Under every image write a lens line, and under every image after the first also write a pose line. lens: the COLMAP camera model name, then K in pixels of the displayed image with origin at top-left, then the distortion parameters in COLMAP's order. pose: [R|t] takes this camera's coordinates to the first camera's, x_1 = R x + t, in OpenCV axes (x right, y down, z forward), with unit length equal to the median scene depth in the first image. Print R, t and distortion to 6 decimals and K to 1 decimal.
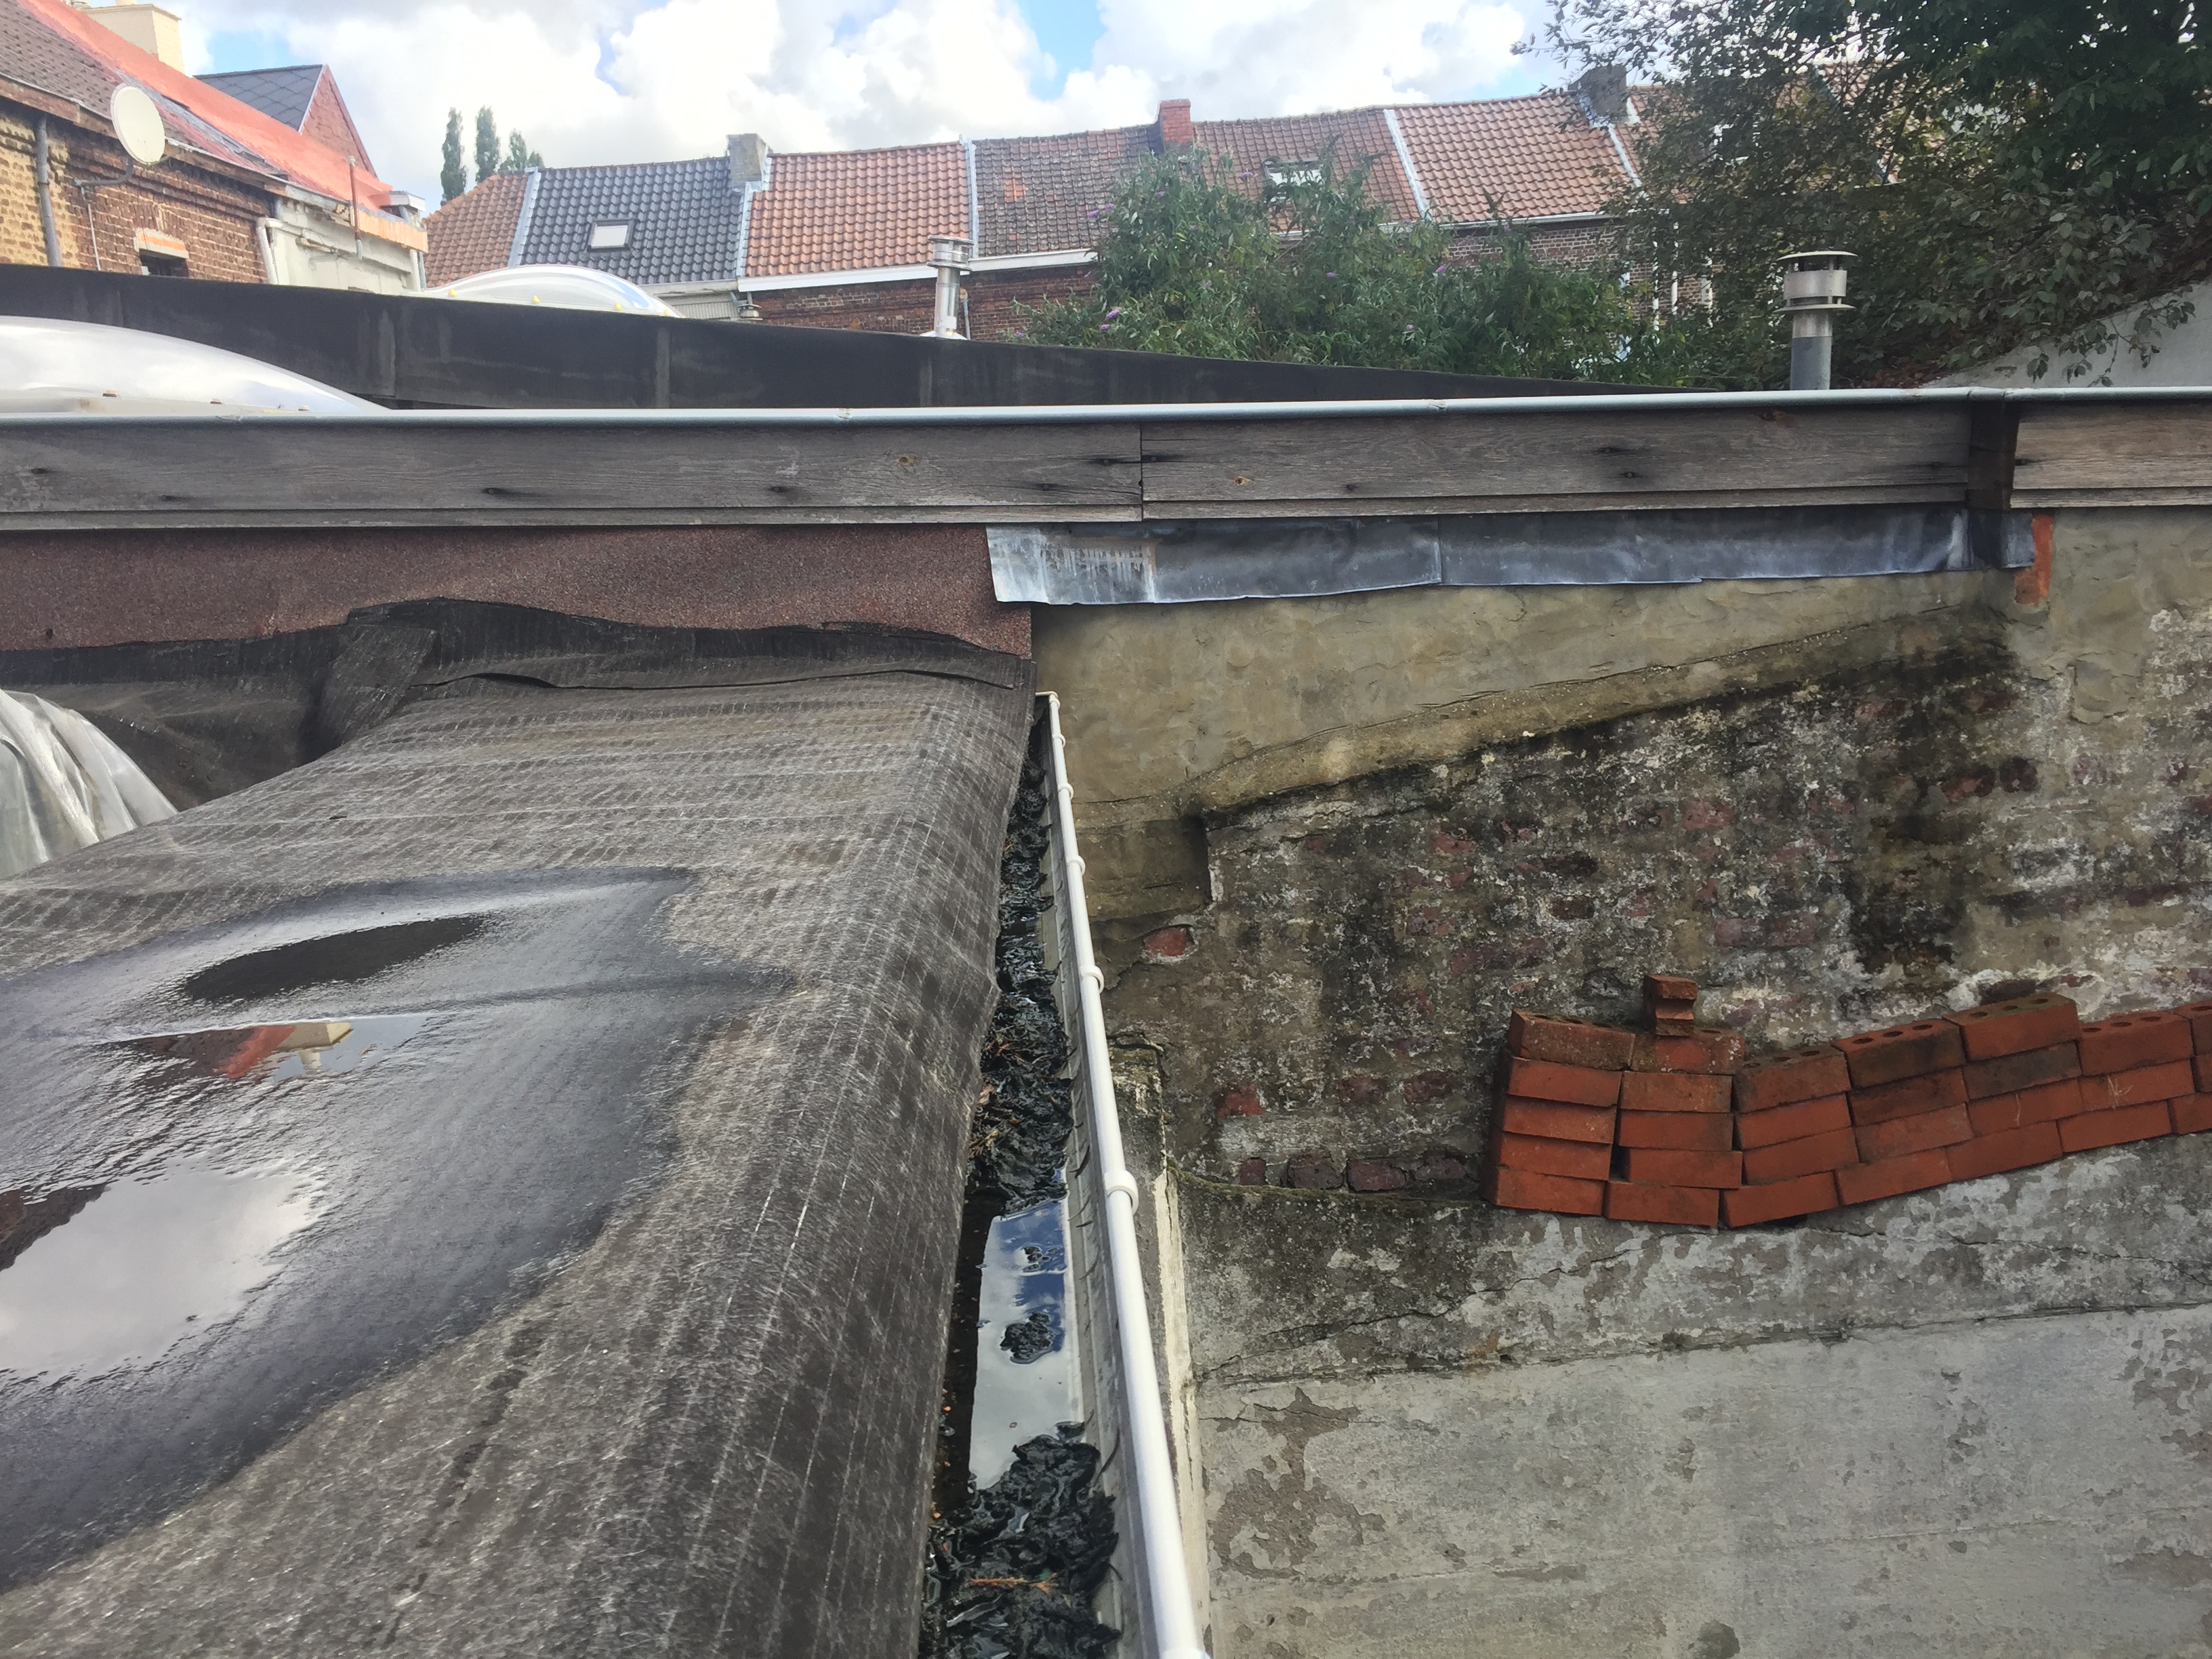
lens RADIAL K [[1887.1, 0, 1101.1], [0, 1887.1, 811.5], [0, 0, 1]] dist [0.075045, -0.127728]
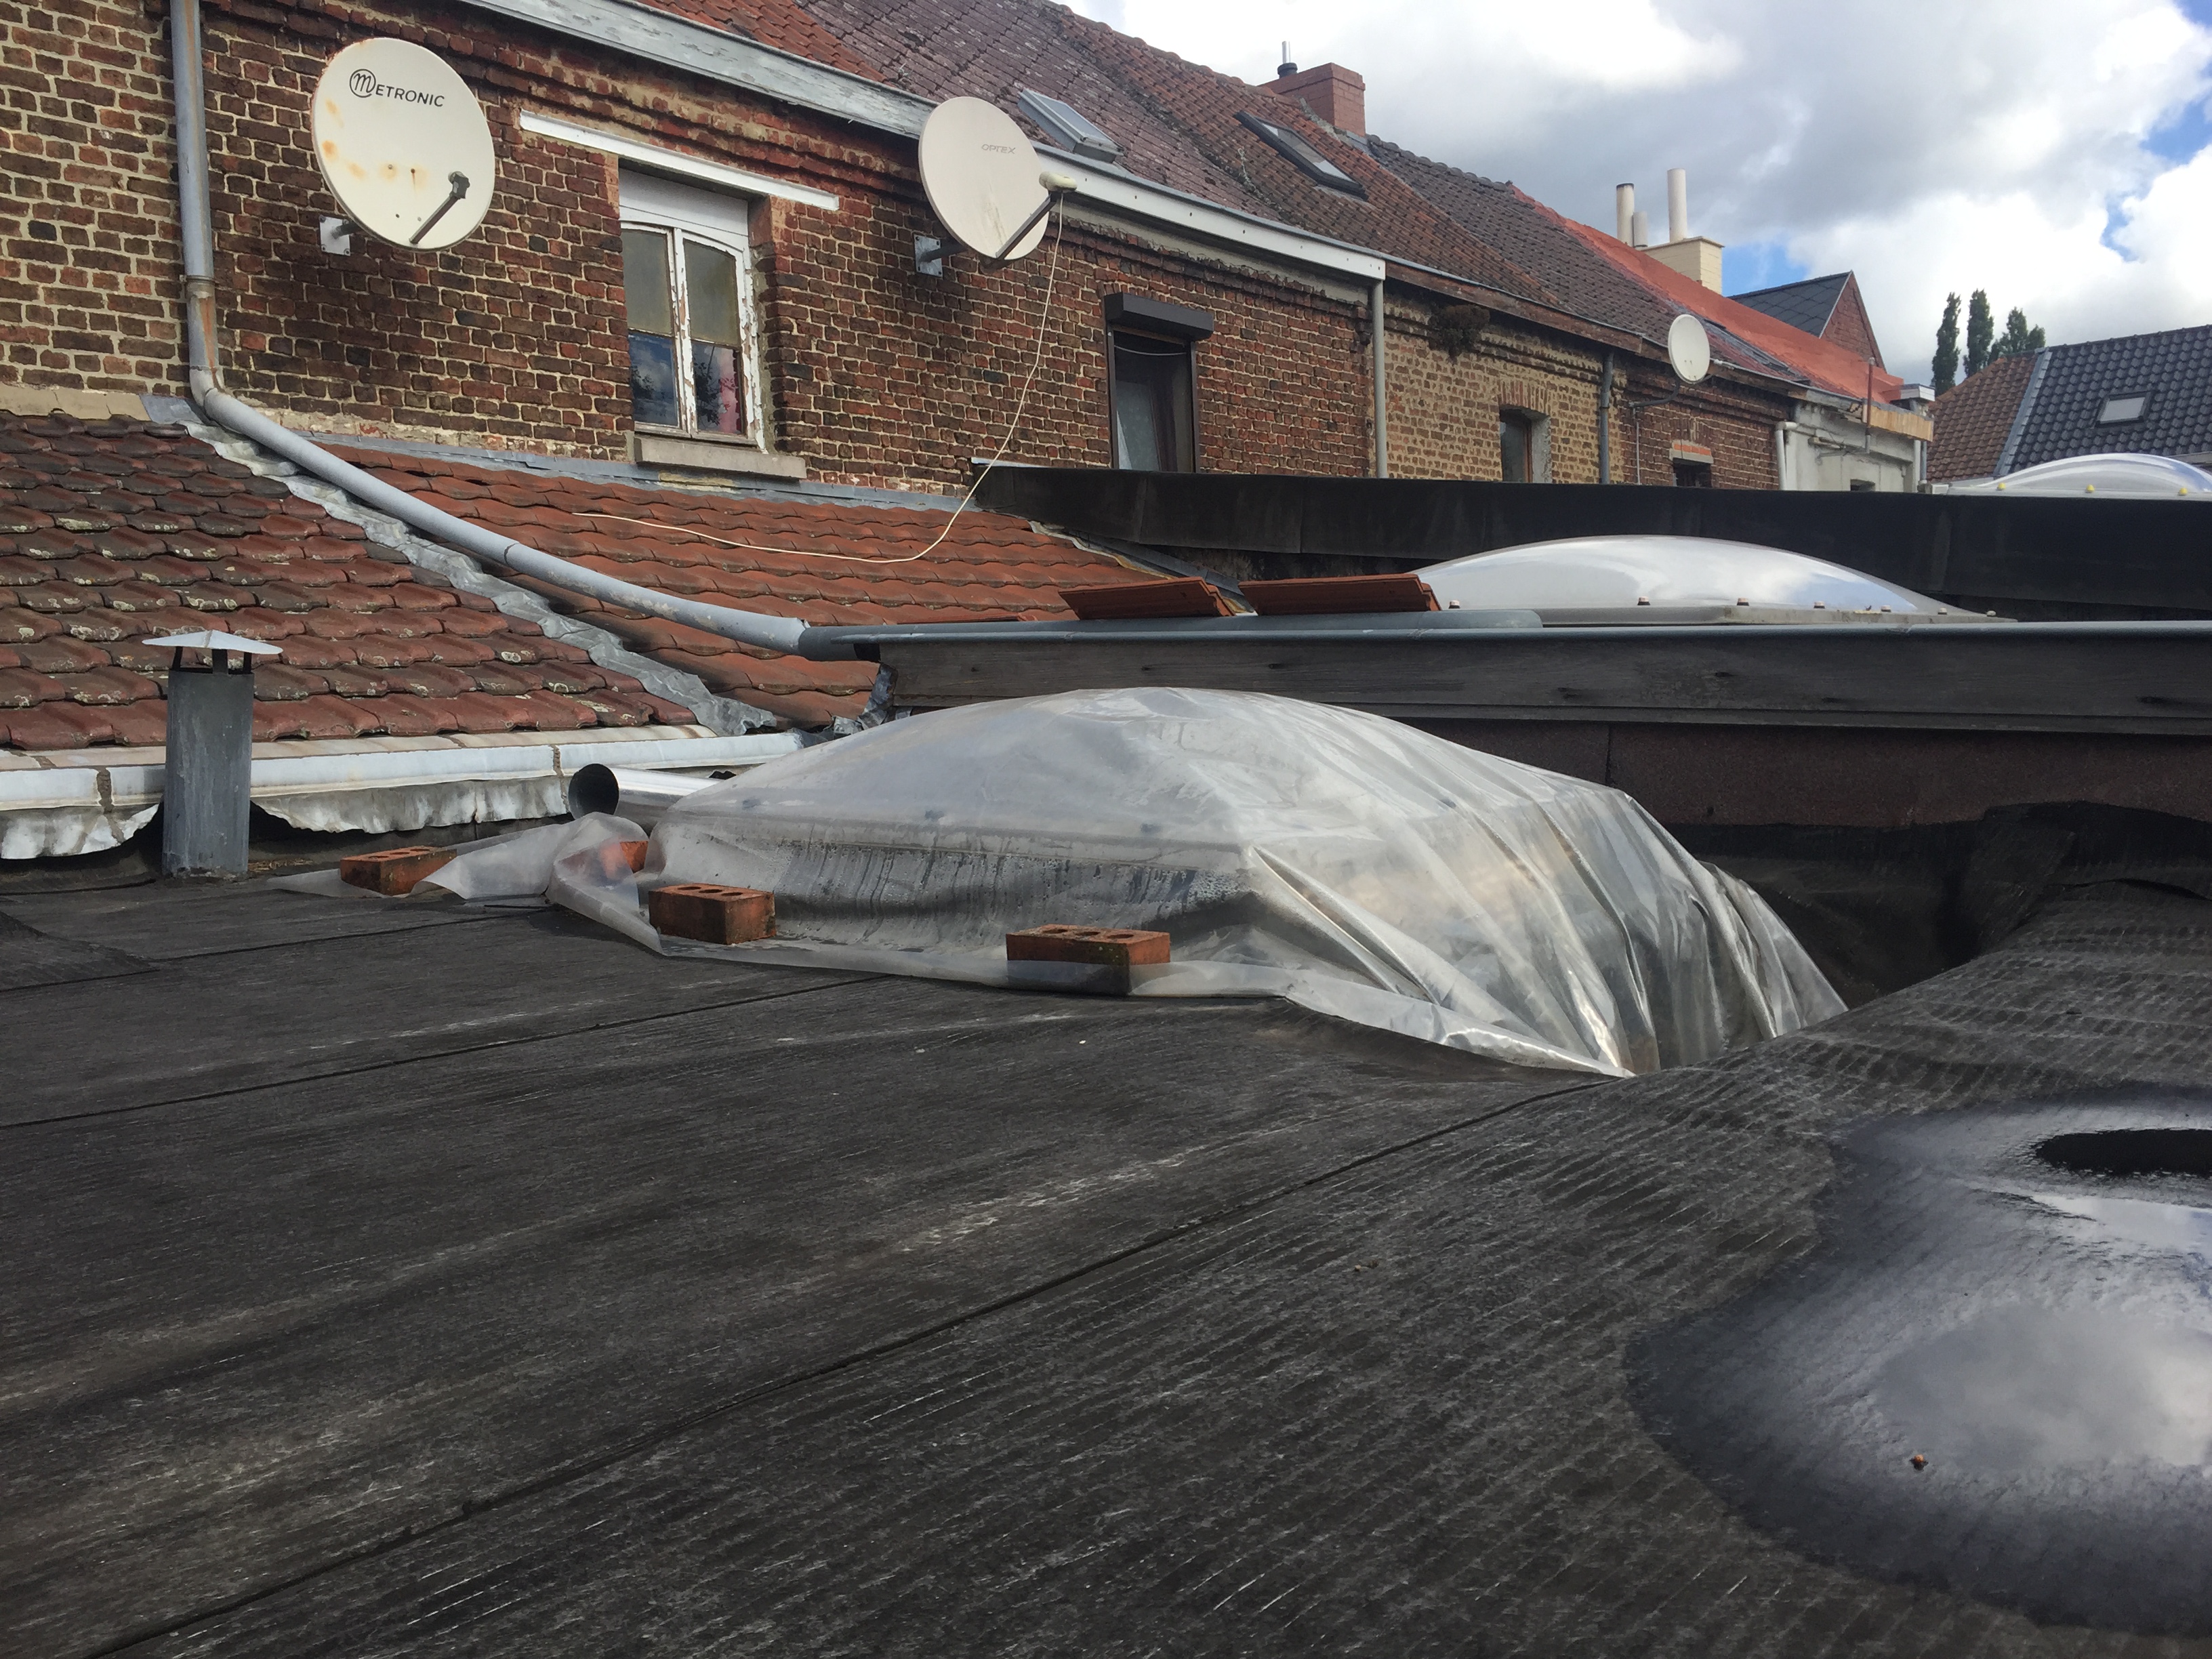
lens RADIAL K [[1873.8, 0, 1079.8], [0, 1873.8, 796.9], [0, 0, 1]] dist [0.115129, -0.154640]
pose [[0.759158, 0.064065, -0.647745, -0.079996], [-0.125587, 0.990863, -0.049187, 0.003532], [0.638675, 0.118689, 0.760267, -0.117162]]
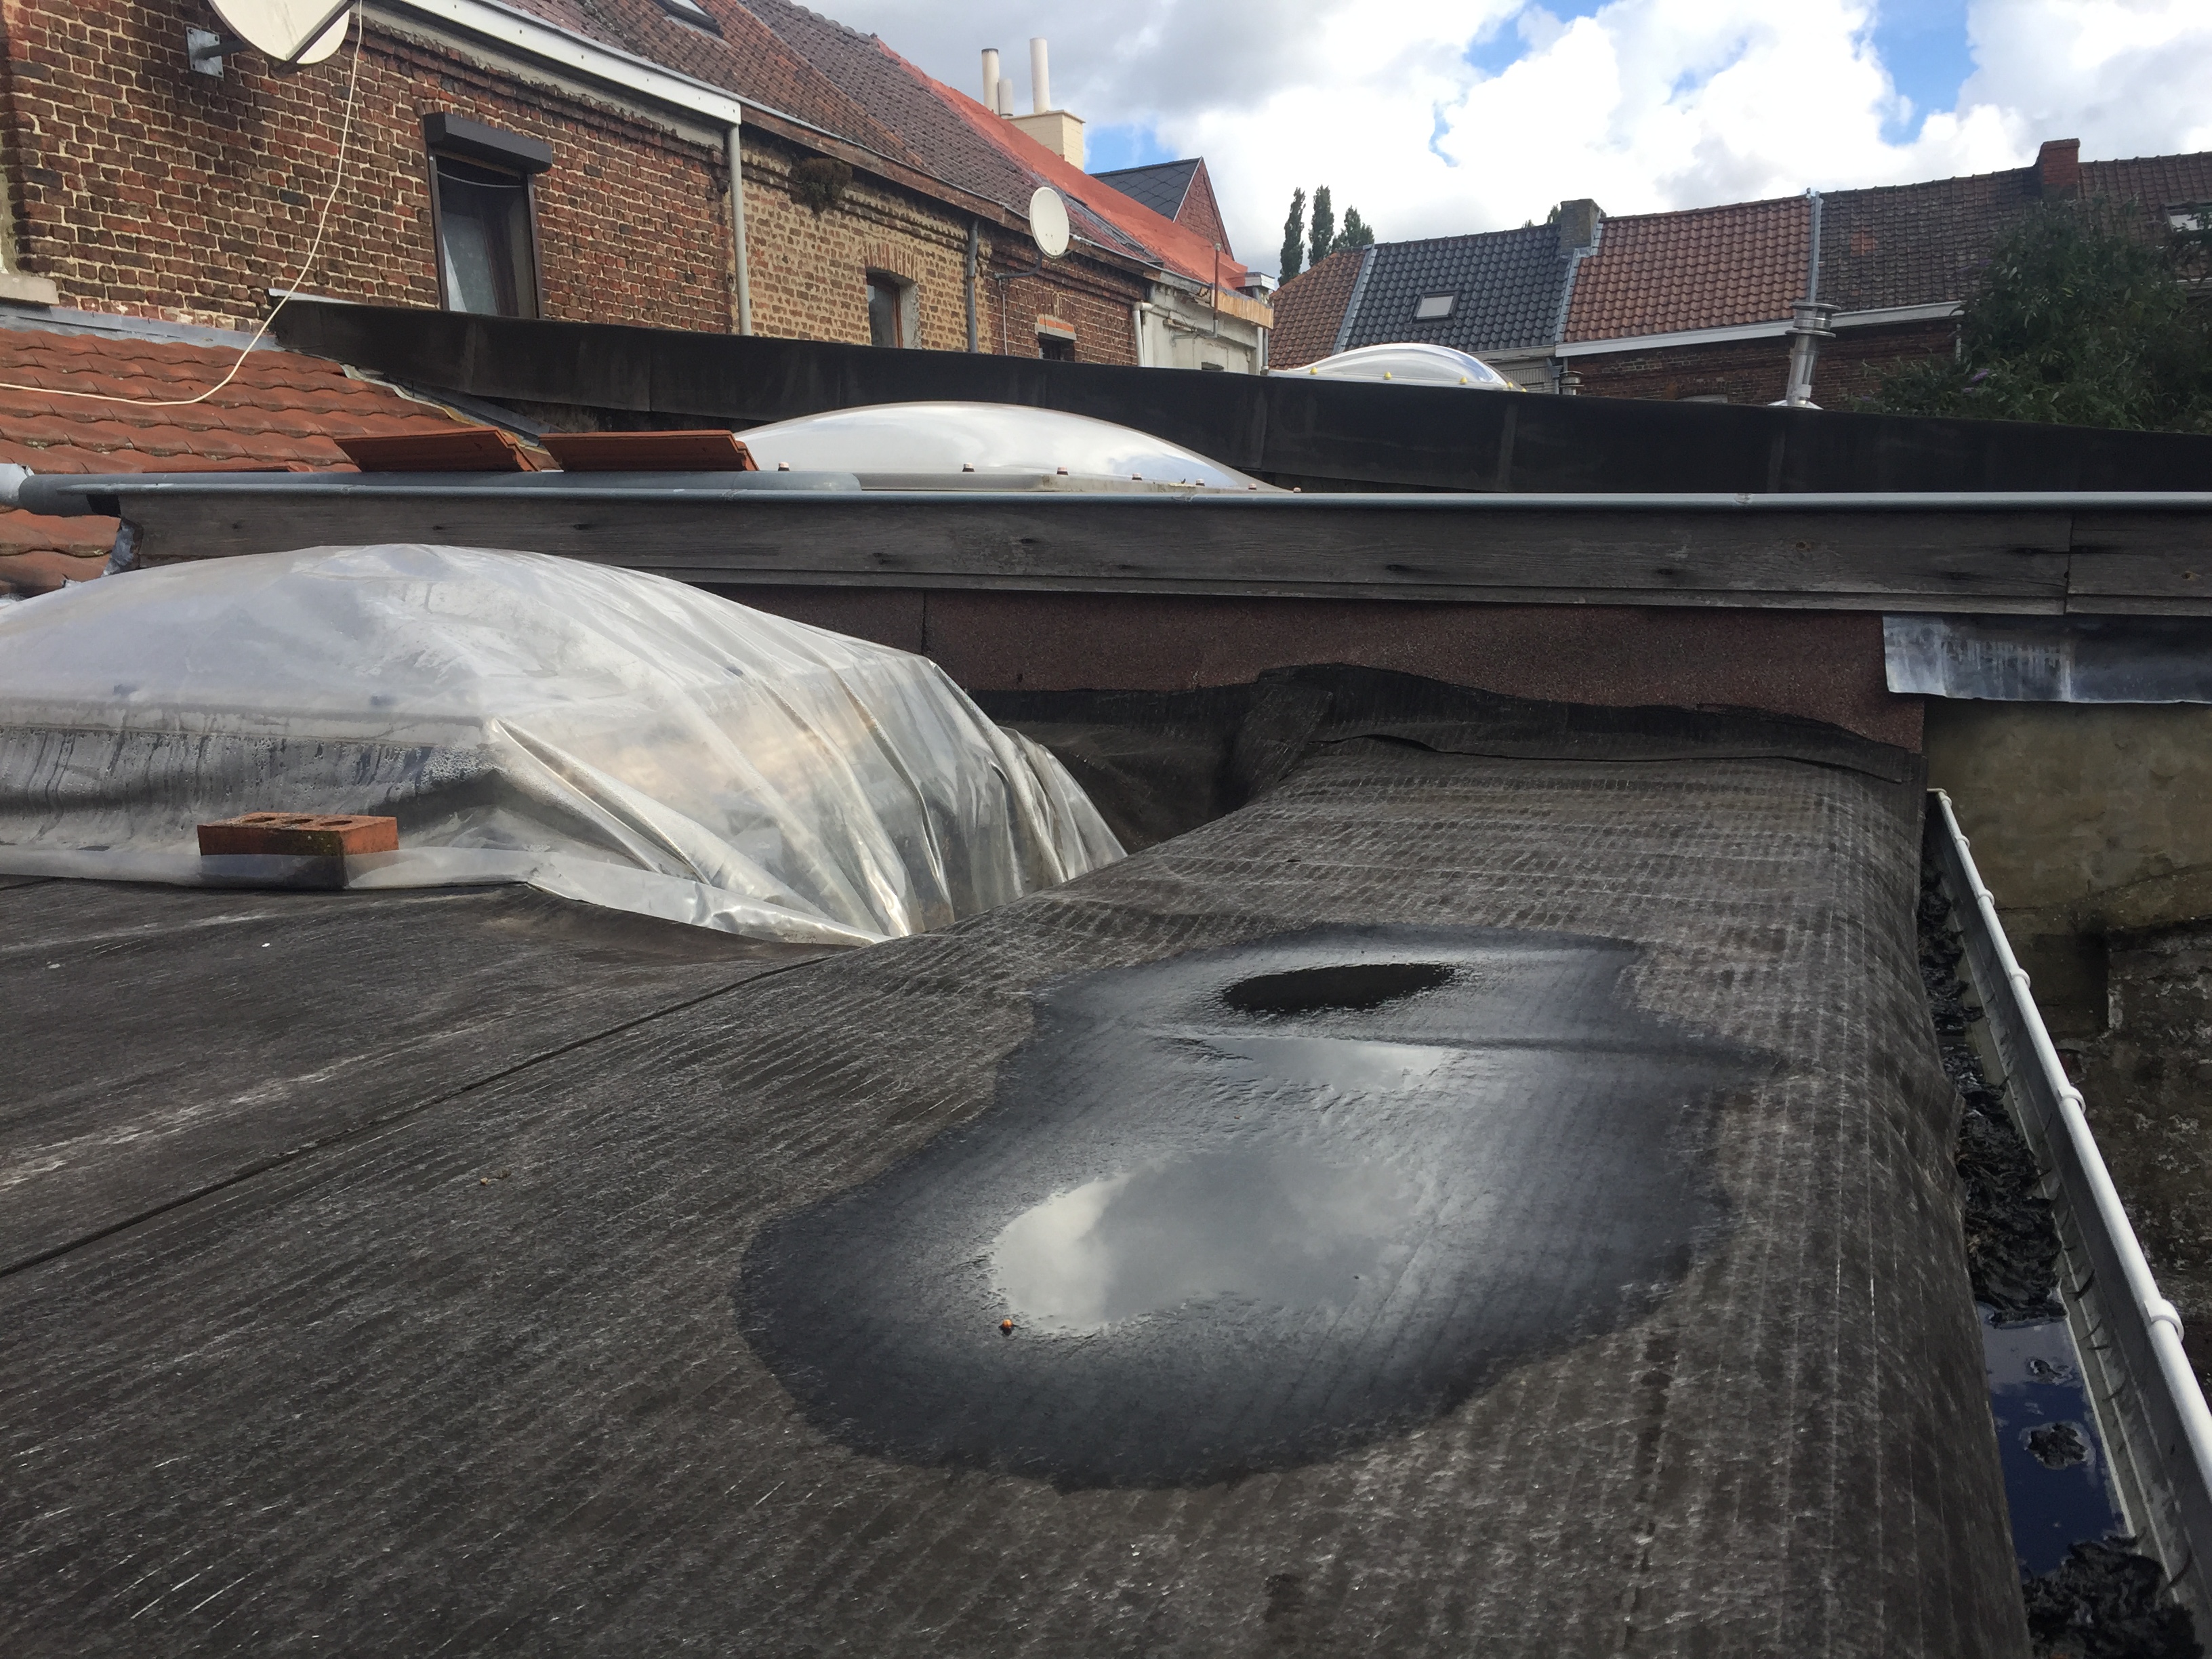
lens RADIAL K [[1879.5, 0, 1077.6], [0, 1879.5, 833.9], [0, 0, 1]] dist [0.090145, -0.132560]
pose [[0.918519, 0.086450, -0.385809, -0.050927], [-0.093036, 0.995661, 0.001606, -0.001488], [0.384274, 0.034419, 0.922577, -0.055110]]
